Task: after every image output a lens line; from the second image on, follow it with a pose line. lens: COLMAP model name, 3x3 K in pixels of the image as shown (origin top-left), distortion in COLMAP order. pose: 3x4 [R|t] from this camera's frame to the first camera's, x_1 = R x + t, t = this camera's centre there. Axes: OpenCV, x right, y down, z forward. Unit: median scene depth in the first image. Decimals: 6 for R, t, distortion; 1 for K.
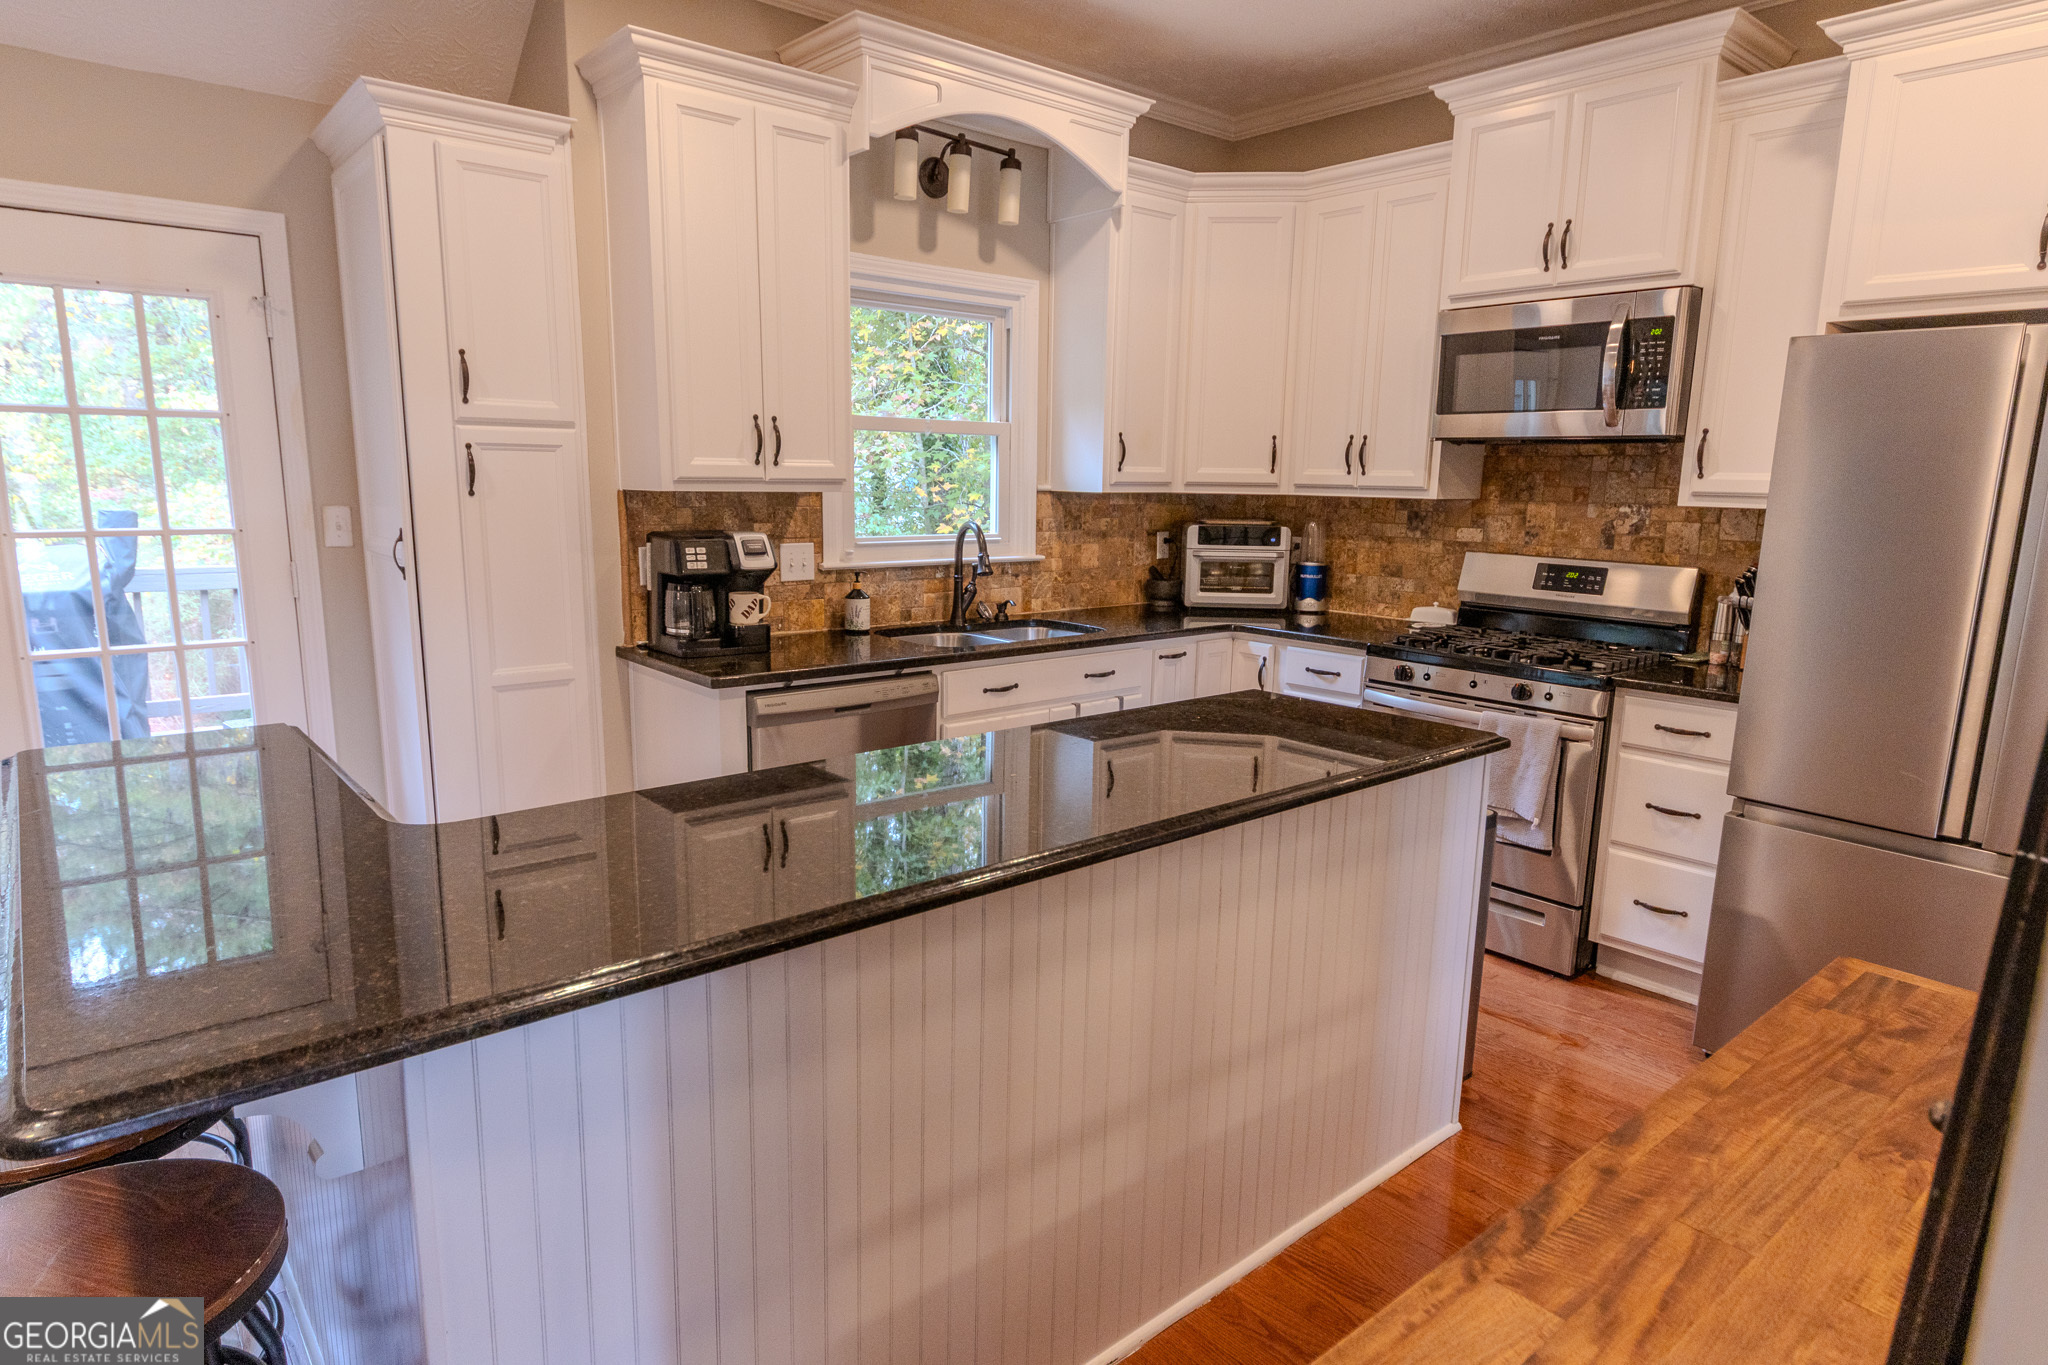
lens RADIAL K [[1159.0, 0, 1006.2], [0, 1159.0, 682.9], [0, 0, 1]] dist [0.013975, -0.013954]
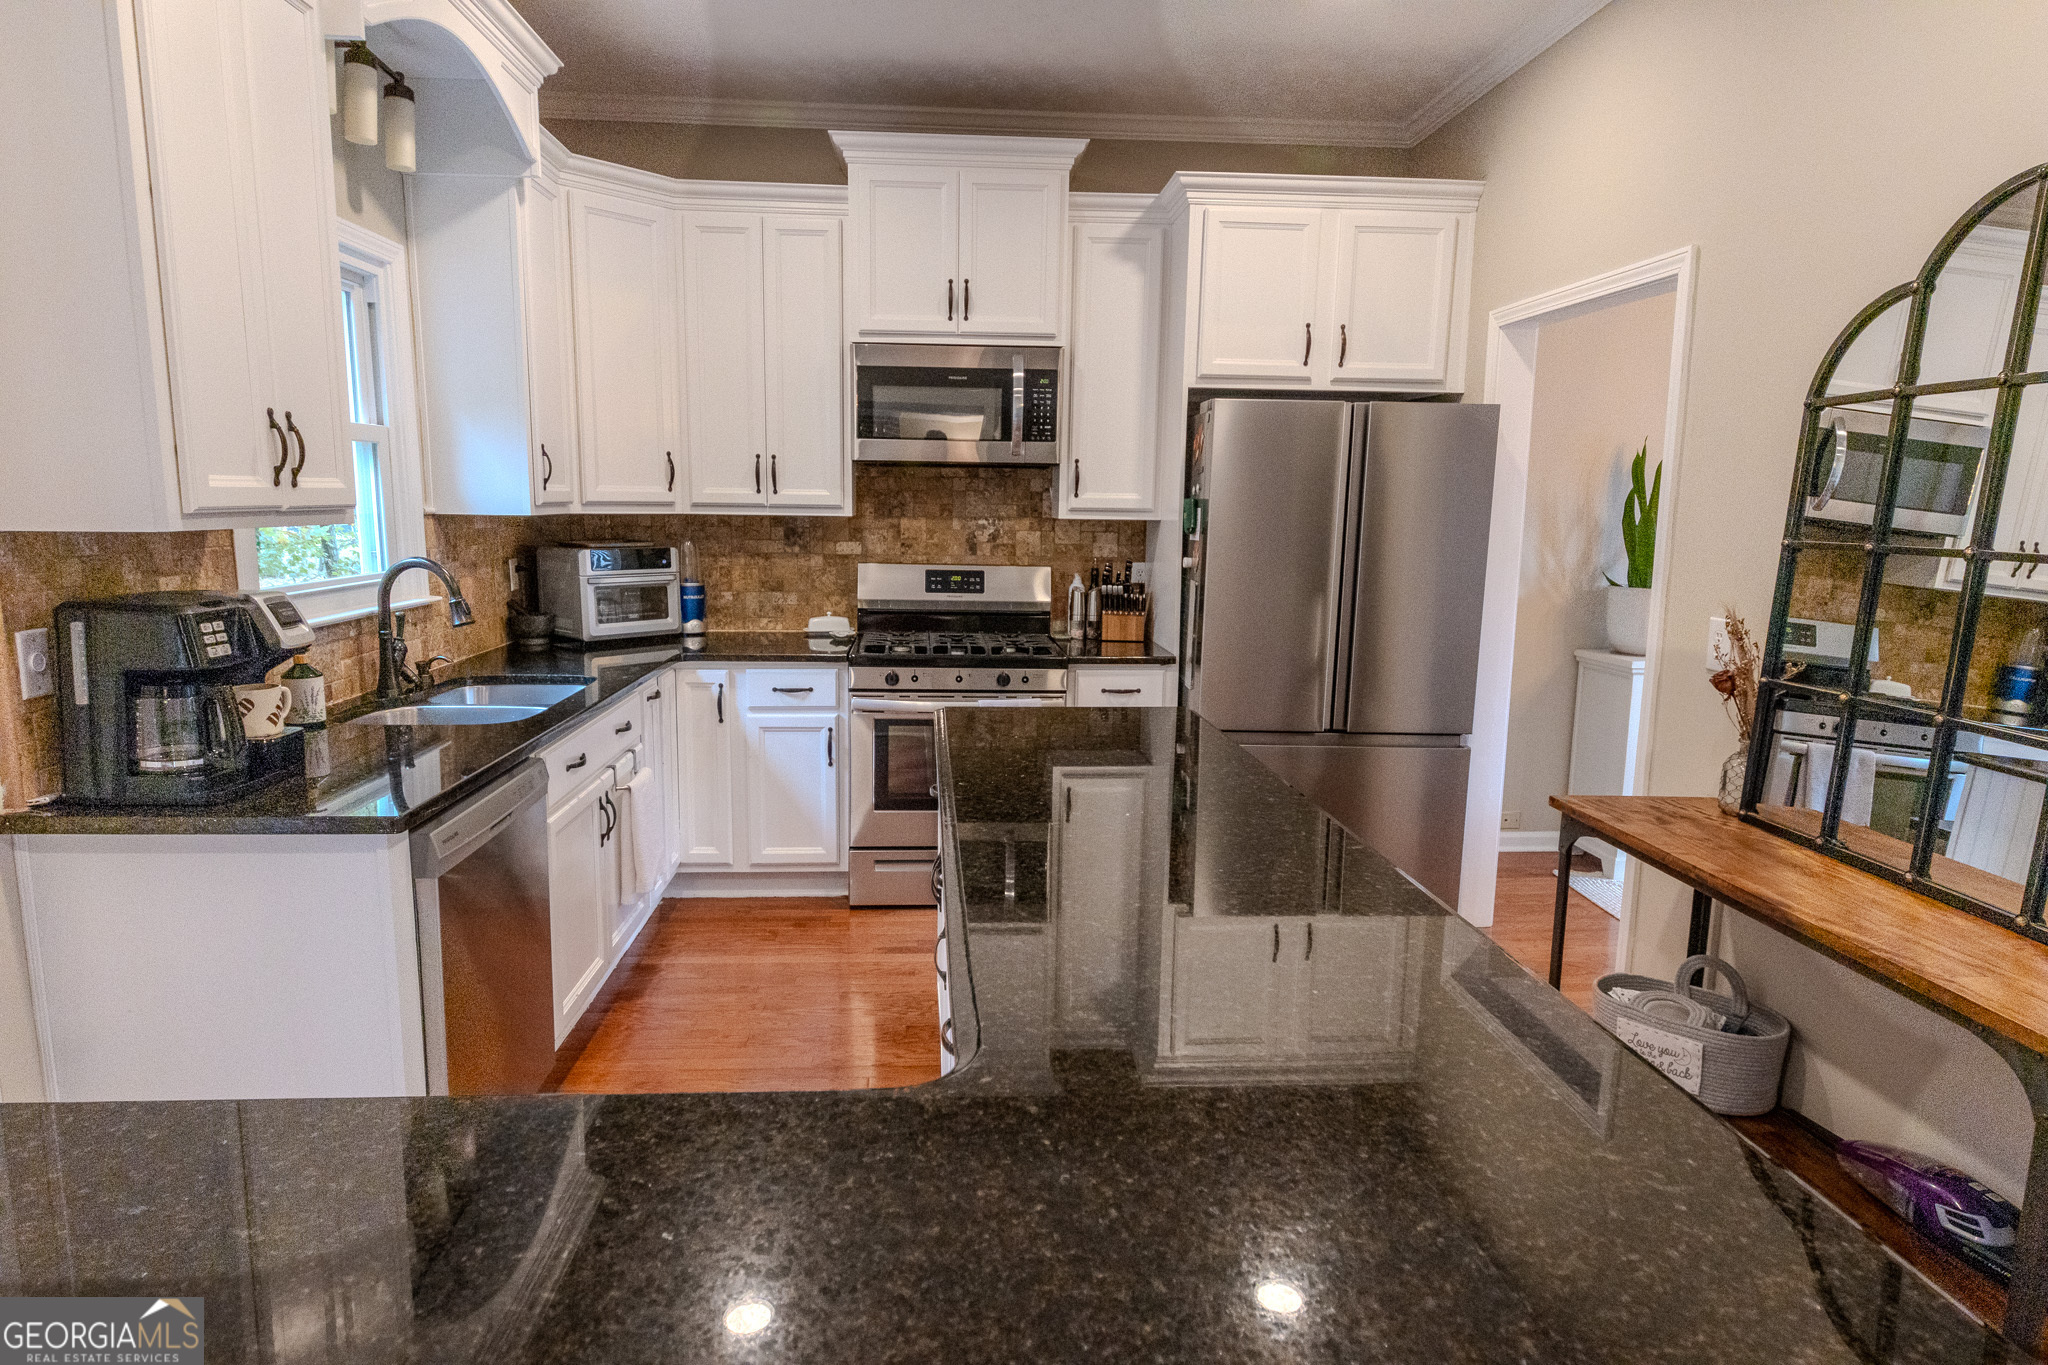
lens RADIAL K [[1159.0, 0, 1000.2], [0, 1159.0, 680.4], [0, 0, 1]] dist [0.013975, -0.013954]
pose [[0.595600, -0.132757, 0.792235, -0.419192], [0.138558, 0.988445, 0.061469, -0.054808], [-0.791241, 0.073159, 0.607112, 0.249954]]
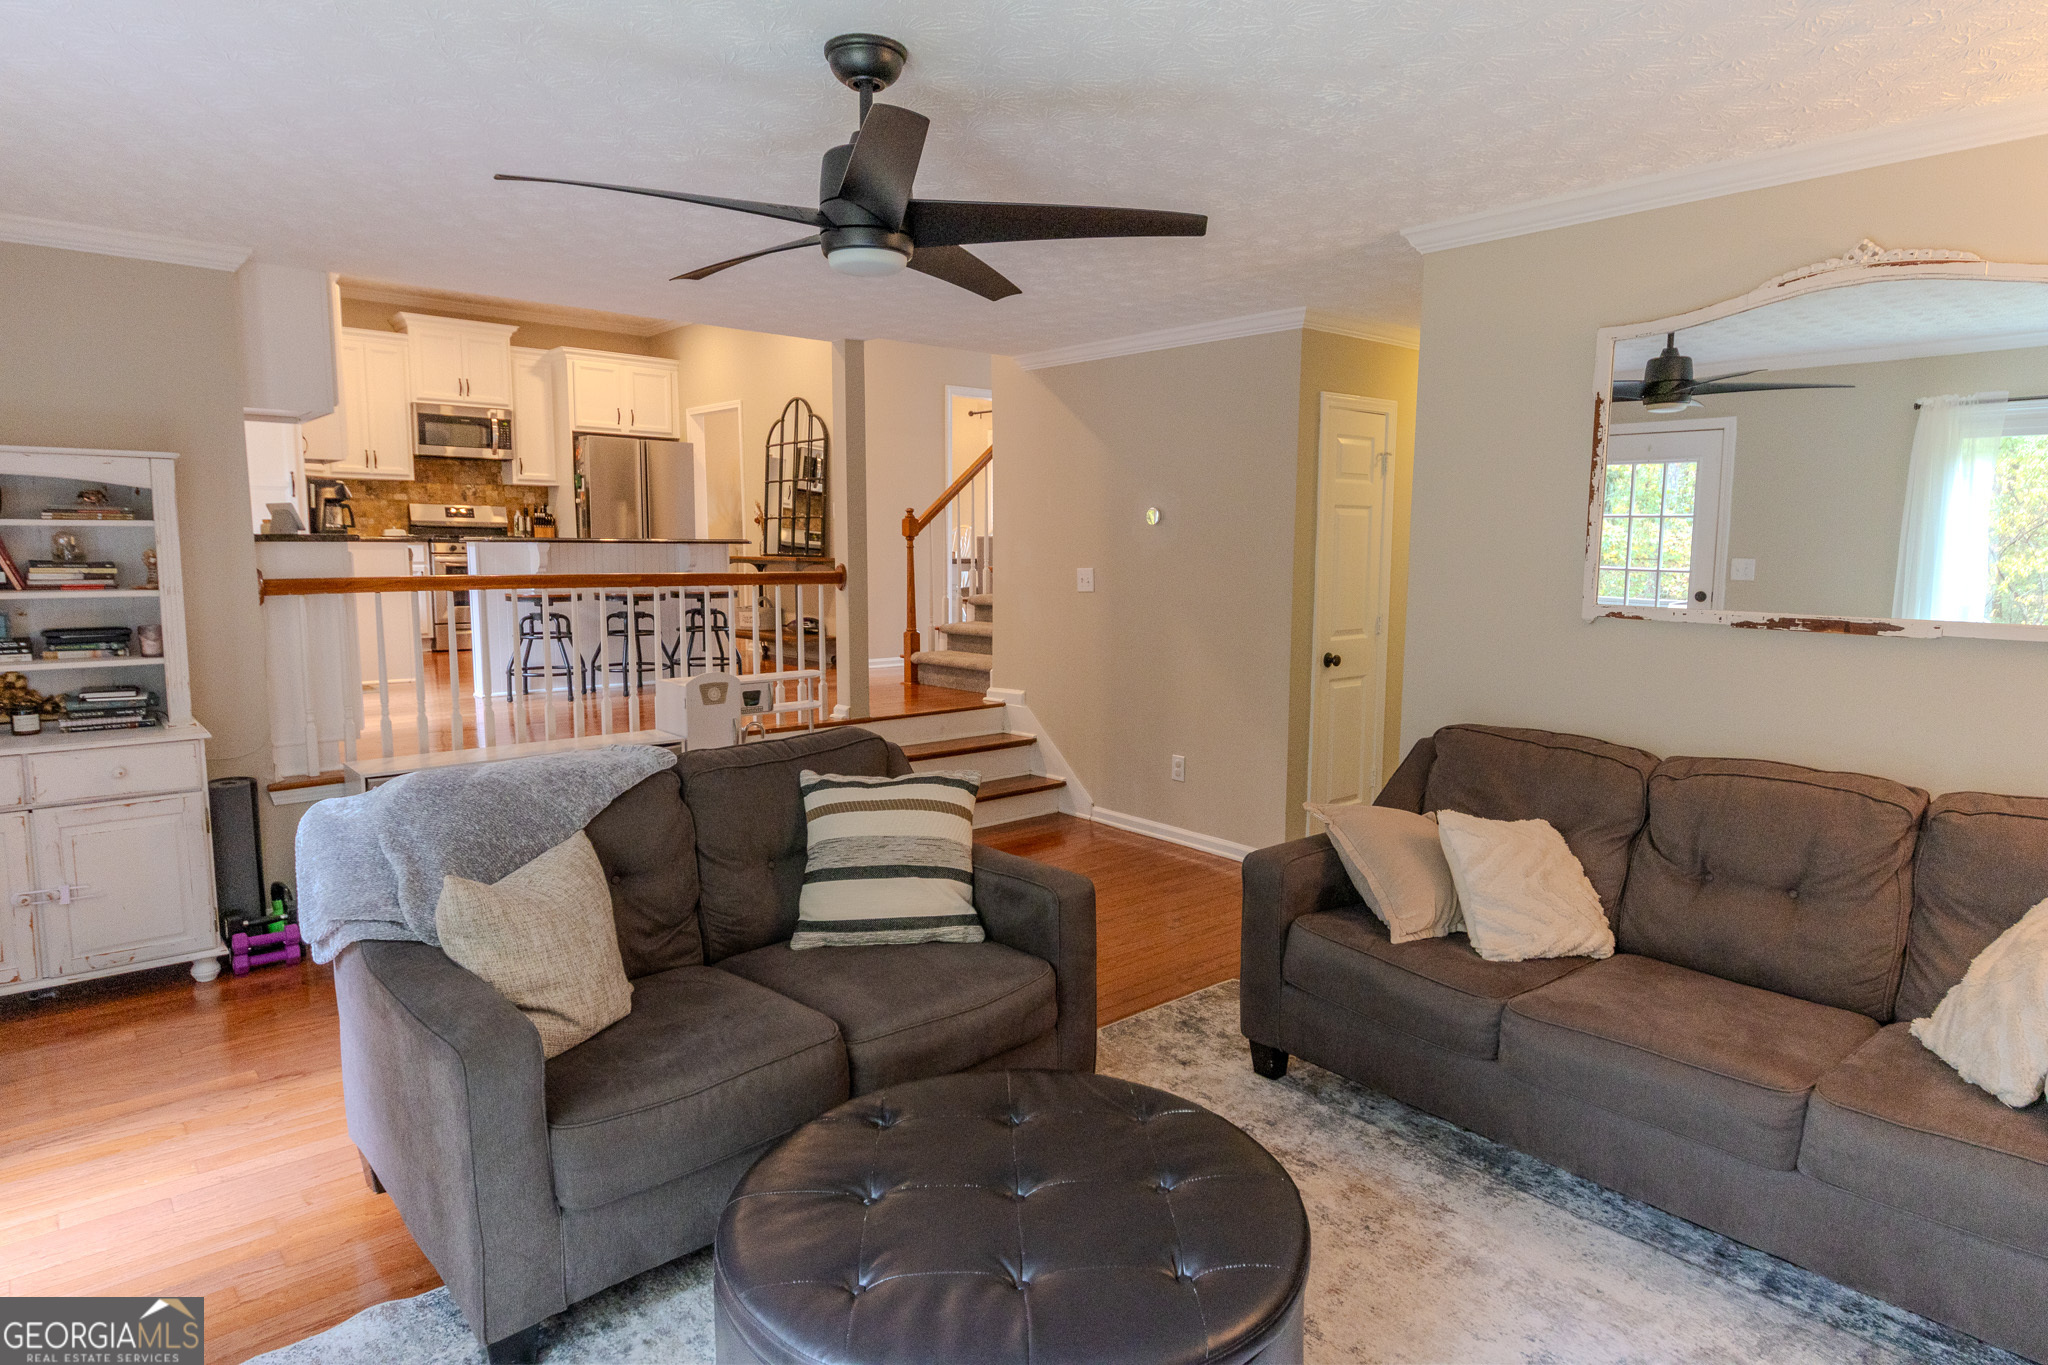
lens RADIAL K [[1159.0, 0, 1040.7], [0, 1159.0, 671.5], [0, 0, 1]] dist [0.013975, -0.013954]
pose [[-0.030622, -0.129899, 0.991054, -2.069015], [0.168858, 0.976596, 0.133221, 0.123104], [-0.985165, 0.171427, -0.007970, -0.173368]]
